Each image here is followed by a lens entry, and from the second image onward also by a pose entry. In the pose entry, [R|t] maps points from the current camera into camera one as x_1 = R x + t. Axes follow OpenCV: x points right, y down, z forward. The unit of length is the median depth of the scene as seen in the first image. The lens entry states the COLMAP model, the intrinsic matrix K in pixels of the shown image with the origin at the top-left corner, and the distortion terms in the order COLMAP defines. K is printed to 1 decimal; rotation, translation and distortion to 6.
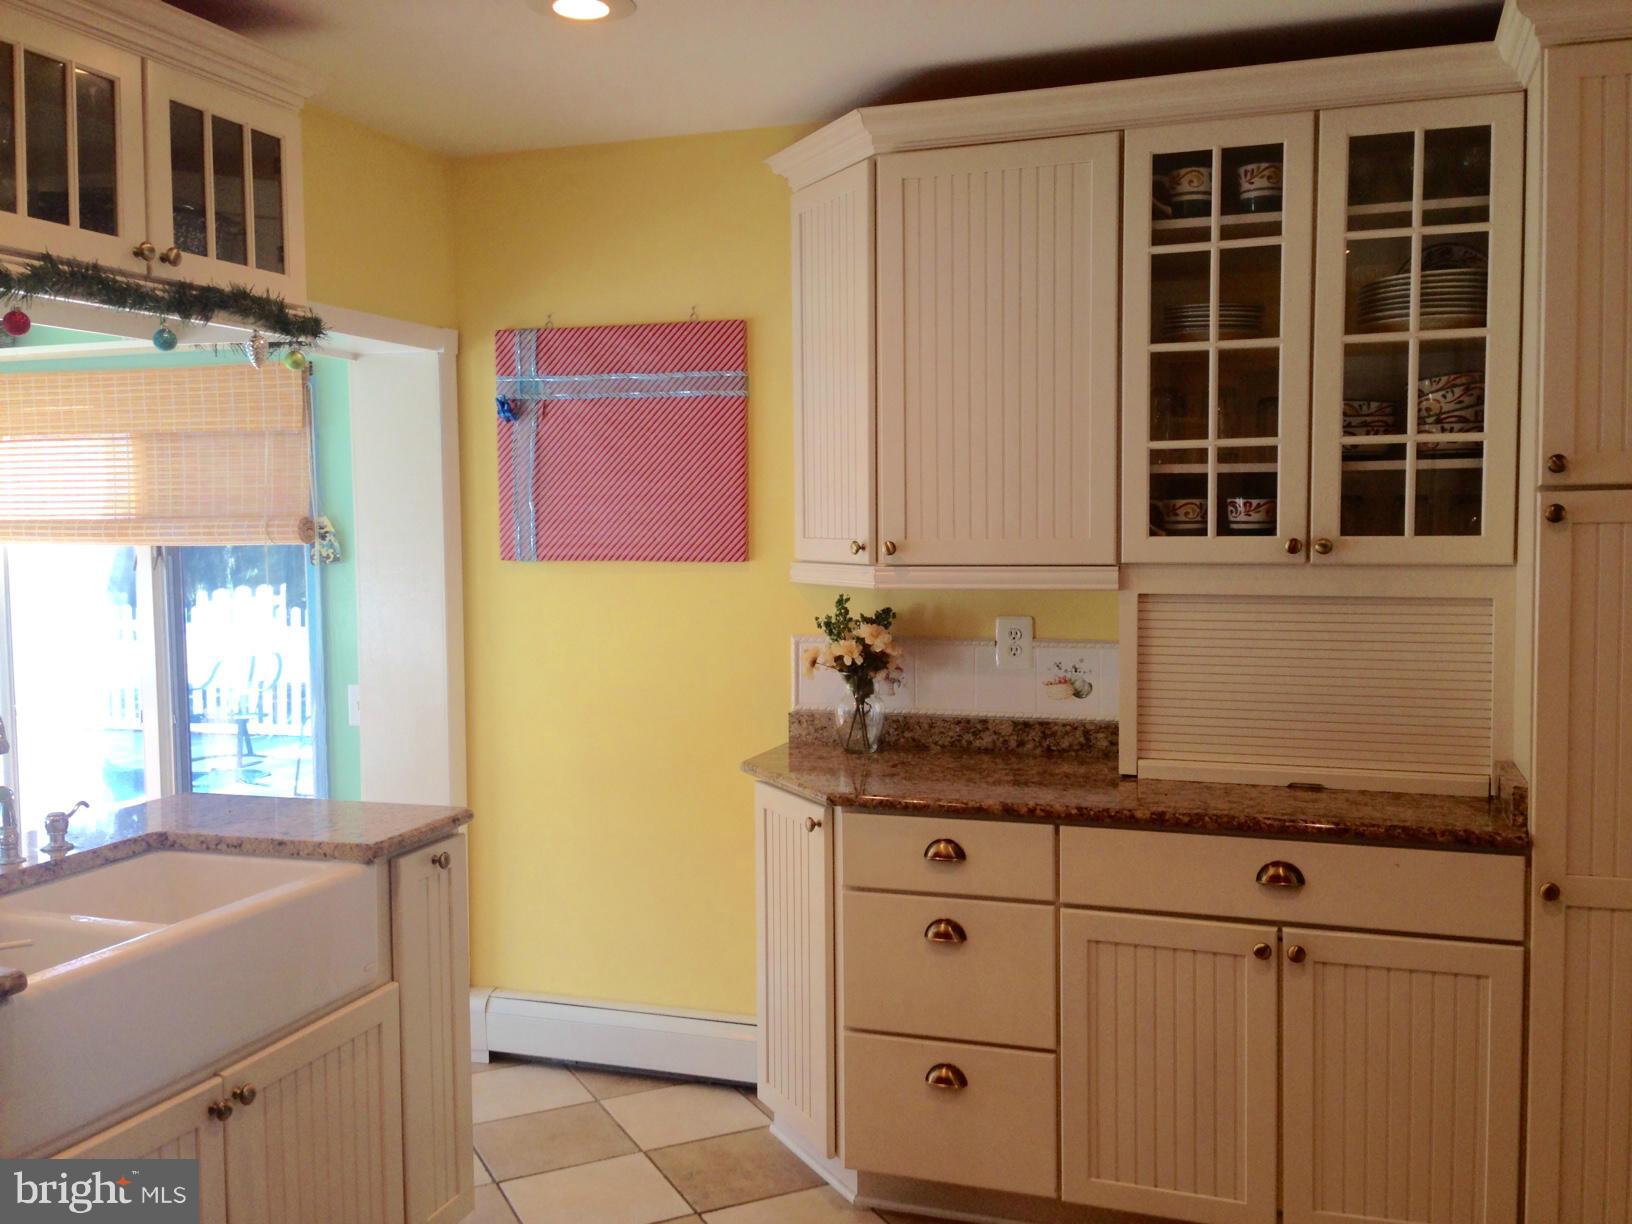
lens RADIAL K [[1507.8, 0, 814.1], [0, 1507.8, 608.0], [0, 0, 1]] dist [0.065755, 0.000000]
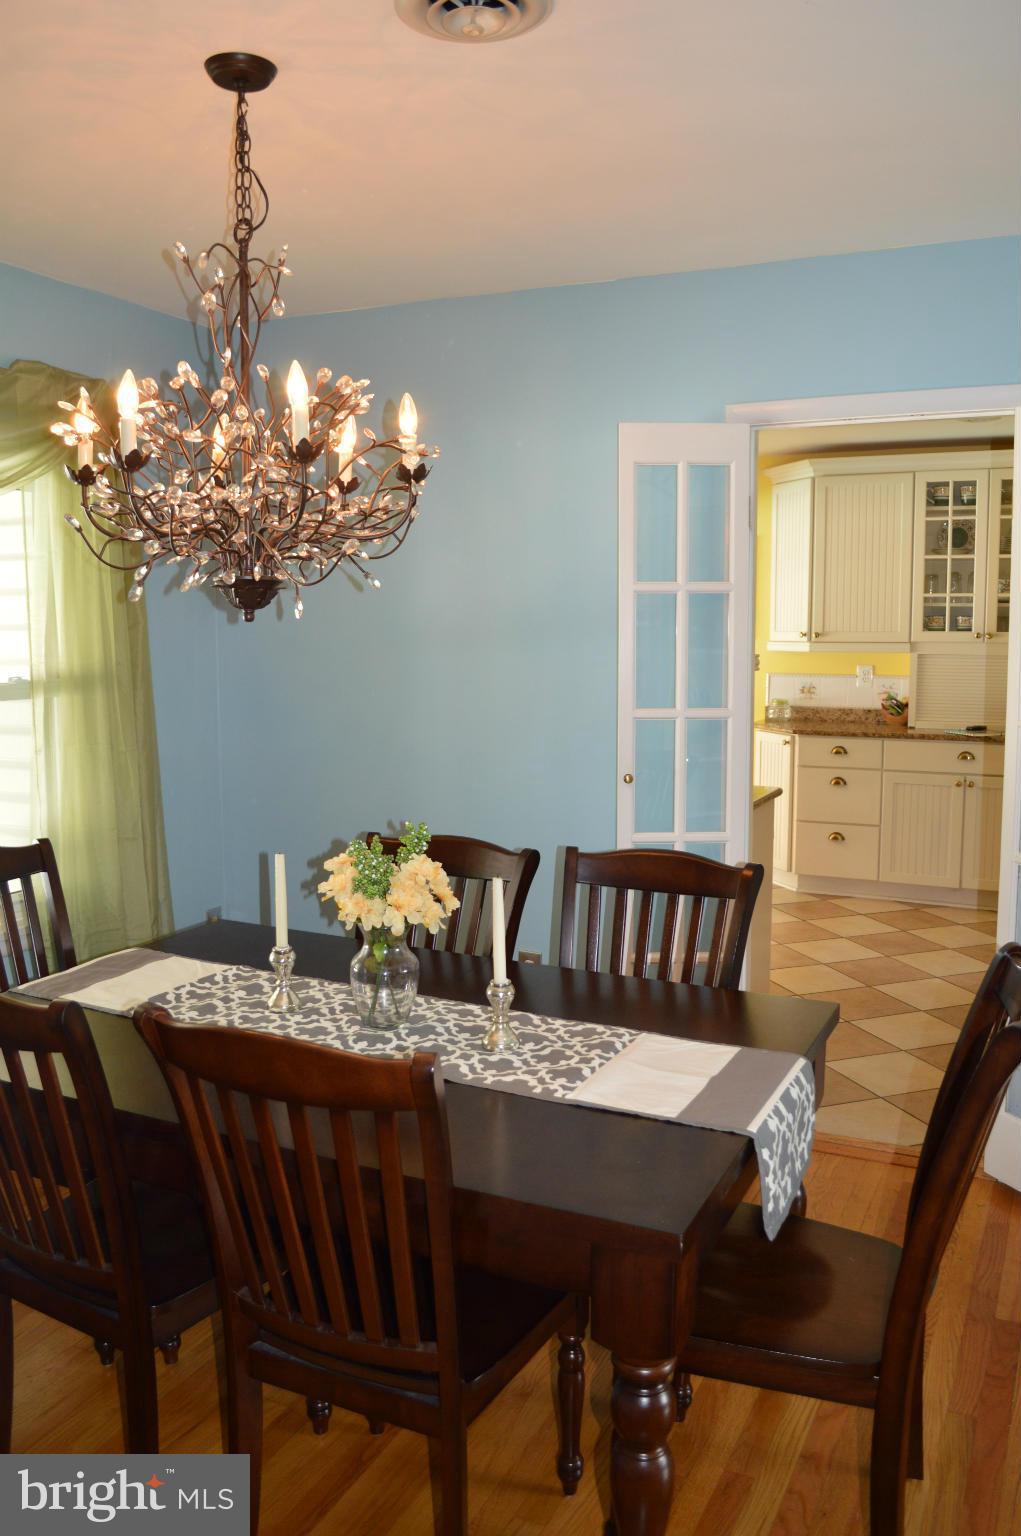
lens RADIAL K [[1233.1, 0, 511.8], [0, 1233.1, 770.0], [0, 0, 1]] dist [-0.070884, -0.000327]
pose [[0.992939, 0.021179, -0.116721, -0.221131], [-0.014744, 0.998337, 0.055726, 0.081836], [0.117707, -0.053612, 0.991600, -1.139656]]
